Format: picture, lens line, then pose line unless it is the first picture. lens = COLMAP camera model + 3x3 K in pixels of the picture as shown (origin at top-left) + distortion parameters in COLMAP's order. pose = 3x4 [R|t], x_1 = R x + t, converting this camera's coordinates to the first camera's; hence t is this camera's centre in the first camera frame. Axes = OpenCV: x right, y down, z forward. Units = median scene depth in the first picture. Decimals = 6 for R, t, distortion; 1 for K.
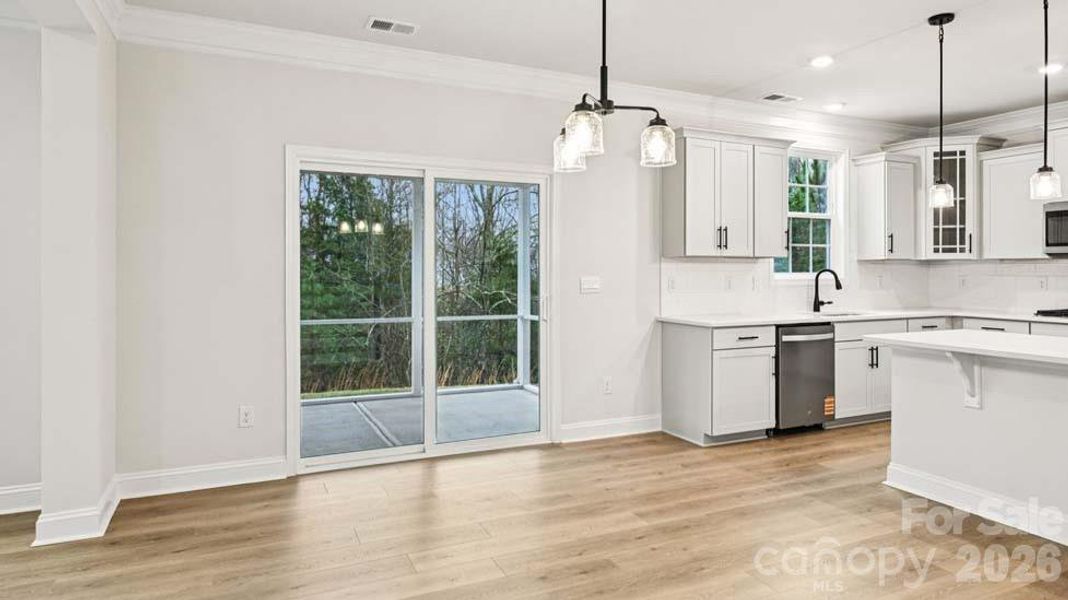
lens RADIAL K [[614.2, 0, 547.3], [0, 614.2, 267.4], [0, 0, 1]] dist [0.001870, -0.000929]
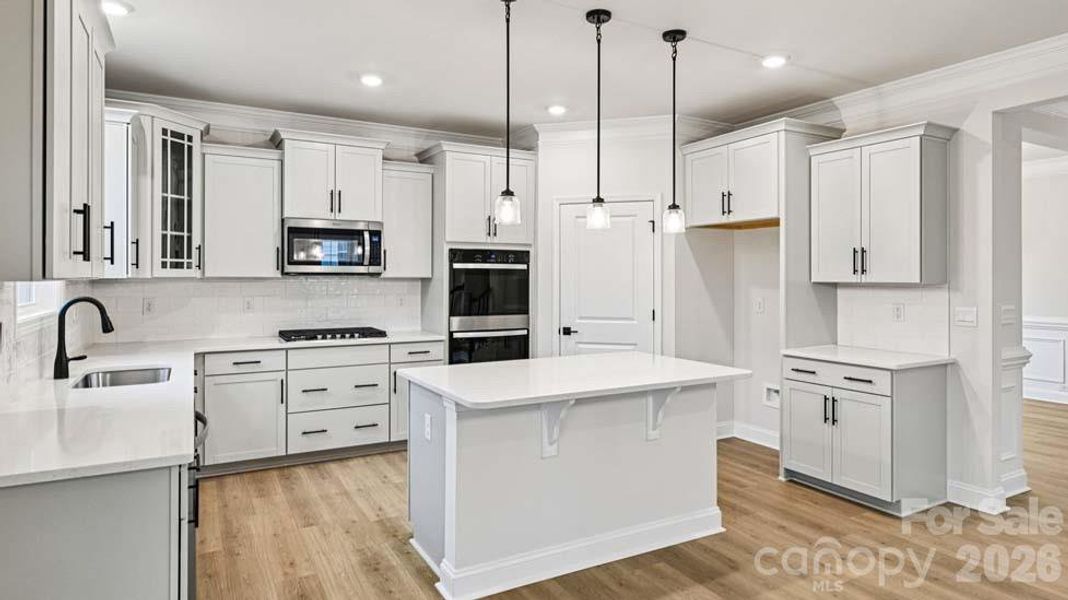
lens RADIAL K [[614.2, 0, 525.0], [0, 614.2, 273.9], [0, 0, 1]] dist [0.001870, -0.000929]
pose [[-0.049304, 0.000835, 0.998783, -0.115192], [-0.005825, 0.999982, -0.001124, -0.020619], [-0.998767, -0.005873, -0.049298, 0.663373]]
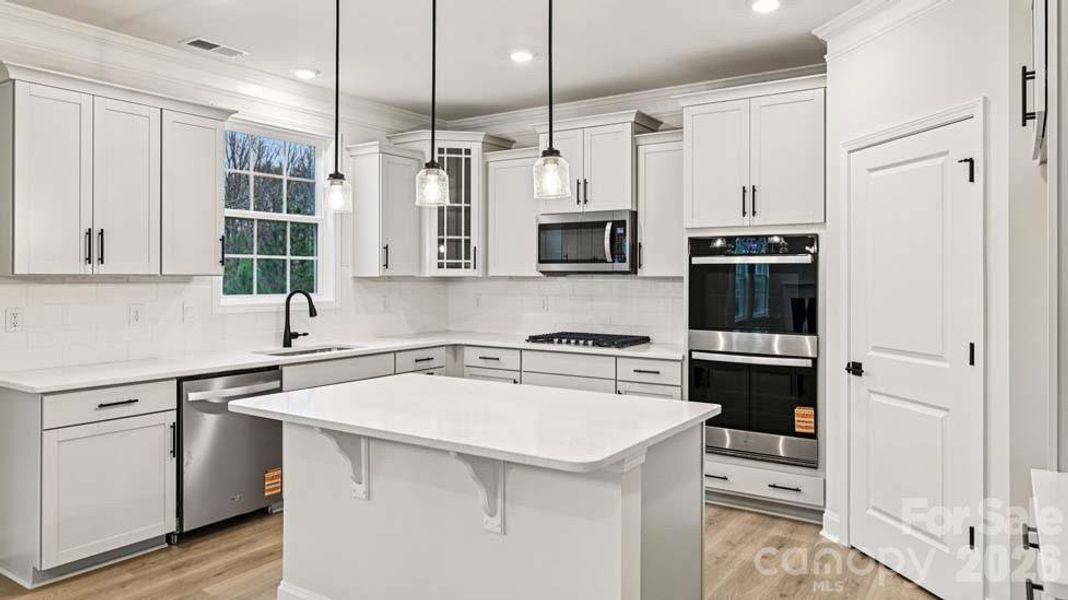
lens RADIAL K [[701.5, 0, 526.8], [0, 701.5, 272.4], [0, 0, 1]] dist [0.001757, 0.005873]
pose [[0.865734, 0.002604, 0.500498, 0.278641], [-0.001968, 0.999996, -0.001798, -0.018312], [-0.500501, 0.000572, 0.865736, 0.126515]]
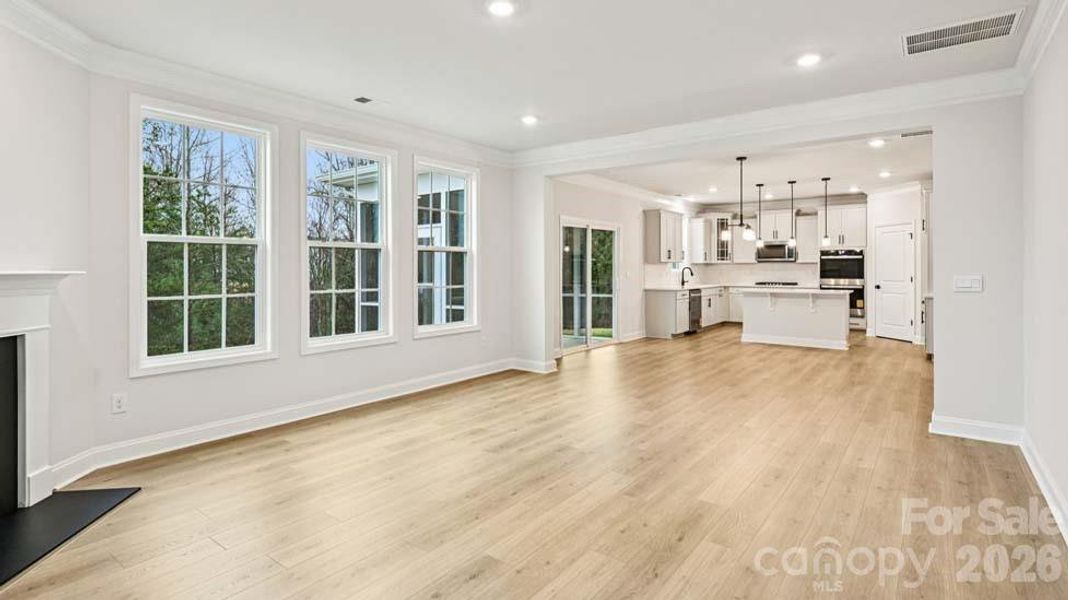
lens RADIAL K [[517.4, 0, 536.6], [0, 517.4, 264.5], [0, 0, 1]] dist [0.004002, 0.000415]
pose [[0.890396, -0.000624, 0.455187, -0.998543], [0.001445, 0.999998, -0.001456, -0.006336], [-0.455185, 0.001954, 0.890395, -0.520352]]
